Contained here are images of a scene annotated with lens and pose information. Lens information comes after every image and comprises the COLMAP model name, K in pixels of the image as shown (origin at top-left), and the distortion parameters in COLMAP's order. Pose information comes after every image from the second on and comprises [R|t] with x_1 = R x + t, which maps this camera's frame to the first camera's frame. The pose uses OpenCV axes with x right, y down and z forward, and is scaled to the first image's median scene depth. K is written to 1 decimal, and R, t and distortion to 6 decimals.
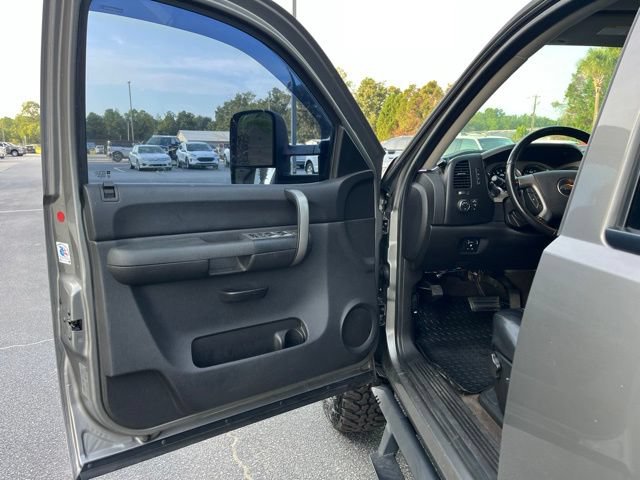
lens RADIAL K [[483.0, 0, 326.6], [0, 483.0, 243.8], [0, 0, 1]] dist [0.072546, -0.113911]
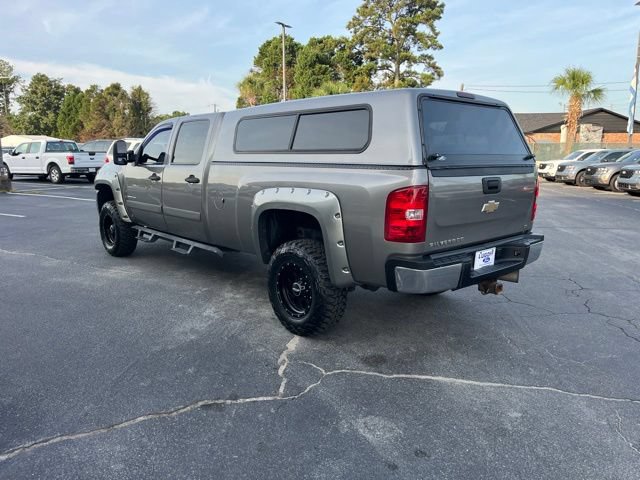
lens RADIAL K [[482.6, 0, 326.6], [0, 482.6, 238.6], [0, 0, 1]] dist [0.077508, -0.110287]
pose [[0.825207, -0.103335, 0.555297, -0.047891], [0.111406, 0.993587, 0.019339, 0.036388], [-0.553734, 0.045905, 0.831427, -0.189653]]
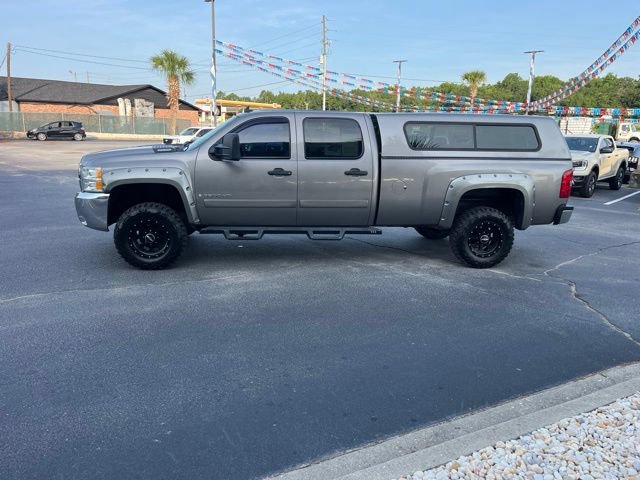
lens RADIAL K [[482.6, 0, 326.6], [0, 482.6, 238.6], [0, 0, 1]] dist [0.077508, -0.110287]
pose [[0.016340, -0.224801, 0.974268, -0.208046], [0.163108, 0.961945, 0.219222, -0.011580], [-0.986473, 0.155329, 0.052385, 0.009994]]
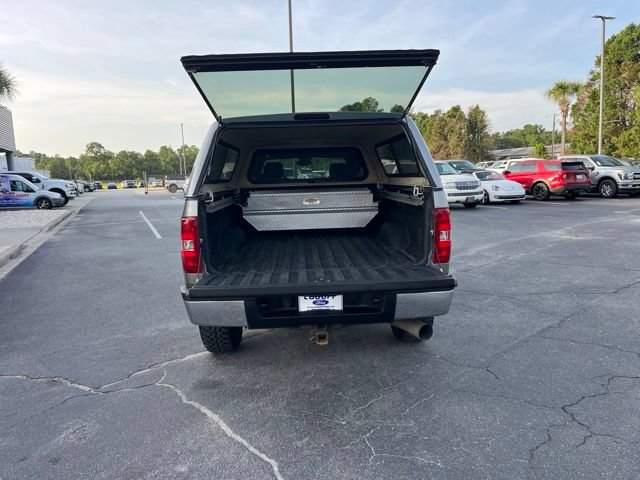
lens RADIAL K [[482.6, 0, 322.7], [0, 482.6, 239.8], [0, 0, 1]] dist [0.075881, -0.110011]
pose [[0.994319, -0.031474, -0.101678, 0.084237], [0.025566, 0.997937, -0.058892, 0.042037], [0.103322, 0.055958, 0.993073, -0.219586]]
